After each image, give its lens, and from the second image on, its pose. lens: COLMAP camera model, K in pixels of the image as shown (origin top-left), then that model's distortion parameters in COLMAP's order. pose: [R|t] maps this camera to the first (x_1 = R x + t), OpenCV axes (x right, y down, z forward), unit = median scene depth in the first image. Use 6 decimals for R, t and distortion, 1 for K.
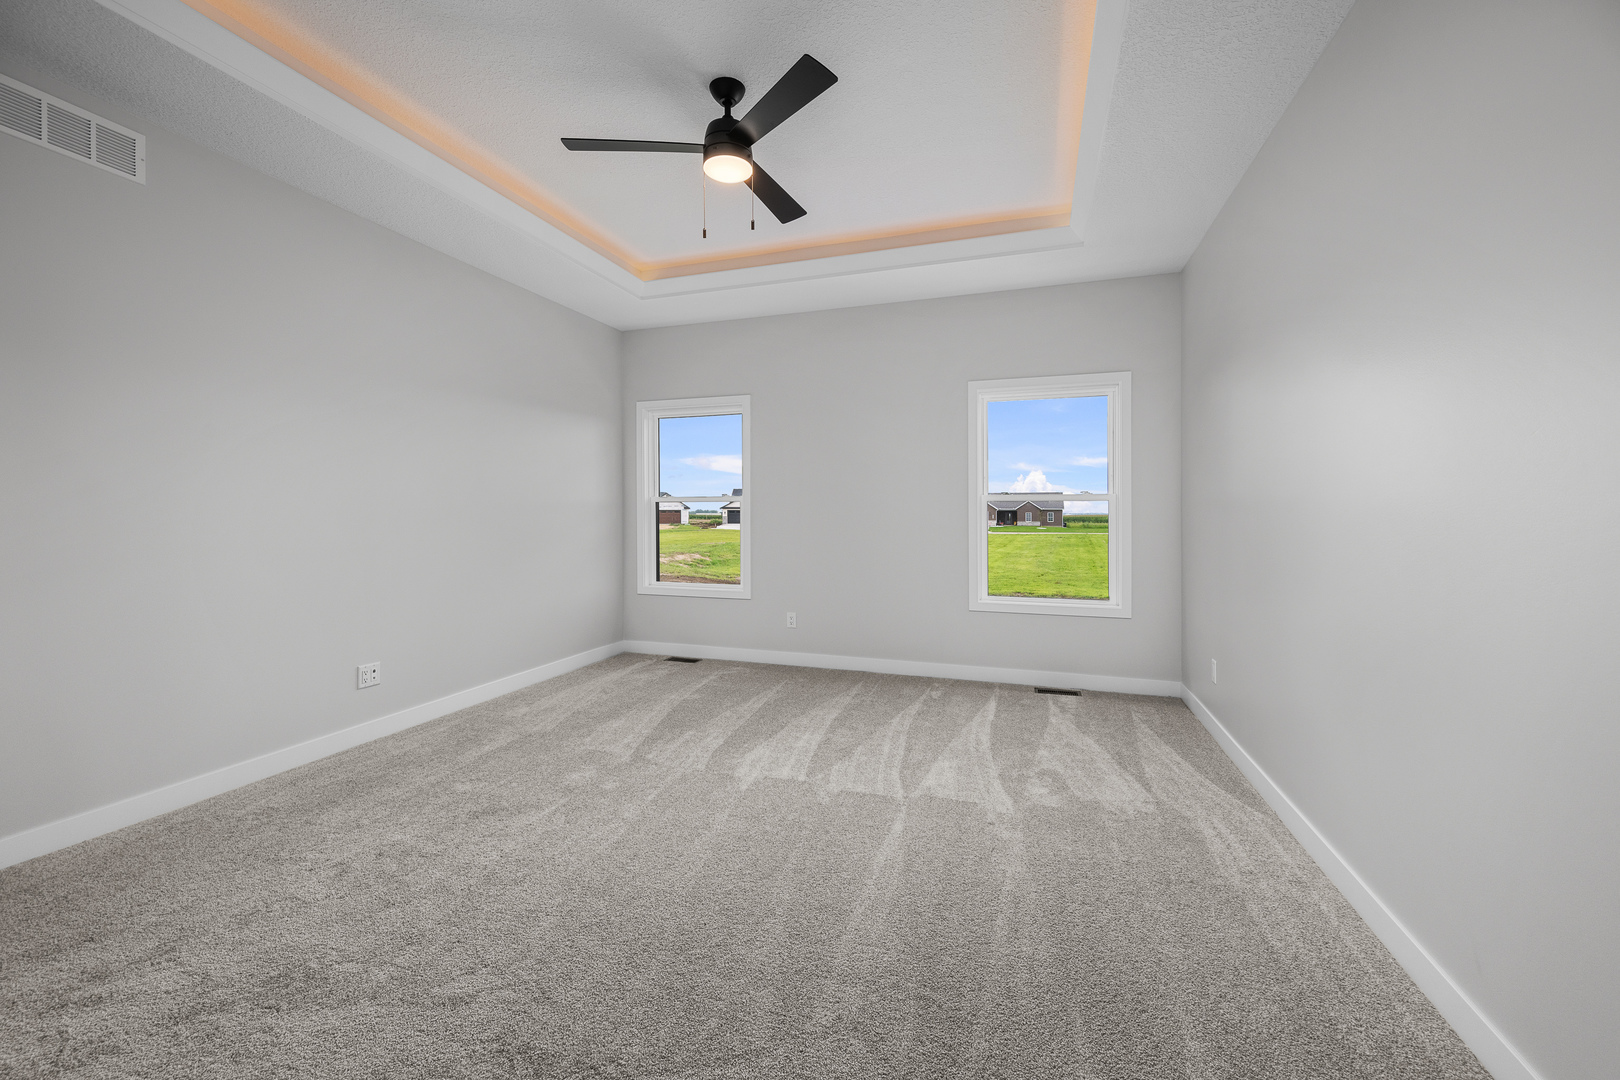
lens RADIAL K [[646.7, 0, 739.5], [0, 646.7, 510.5], [0, 0, 1]] dist [0.002256, 0.000153]
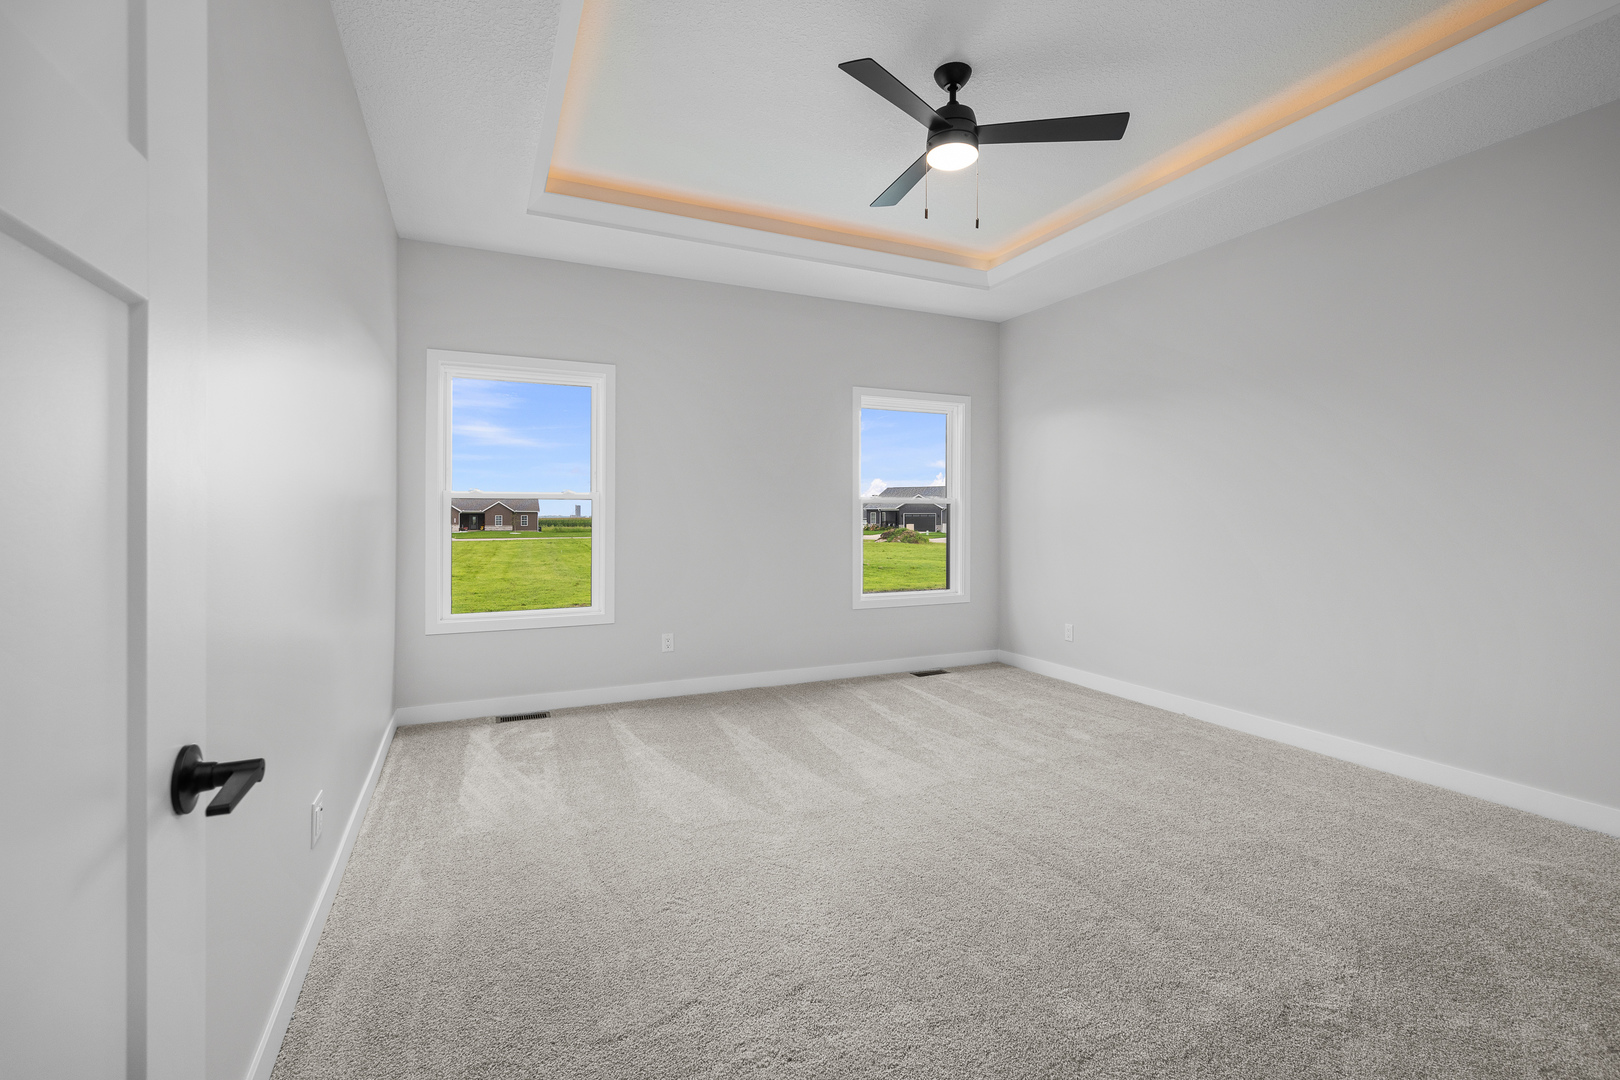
lens RADIAL K [[801.8, 0, 713.9], [0, 801.8, 516.5], [0, 0, 1]] dist [0.000706, 0.000806]
pose [[0.702288, -0.002153, 0.711890, -0.124496], [-0.000827, 0.999992, 0.003841, 0.000238], [-0.711893, -0.003286, 0.702281, 0.046075]]
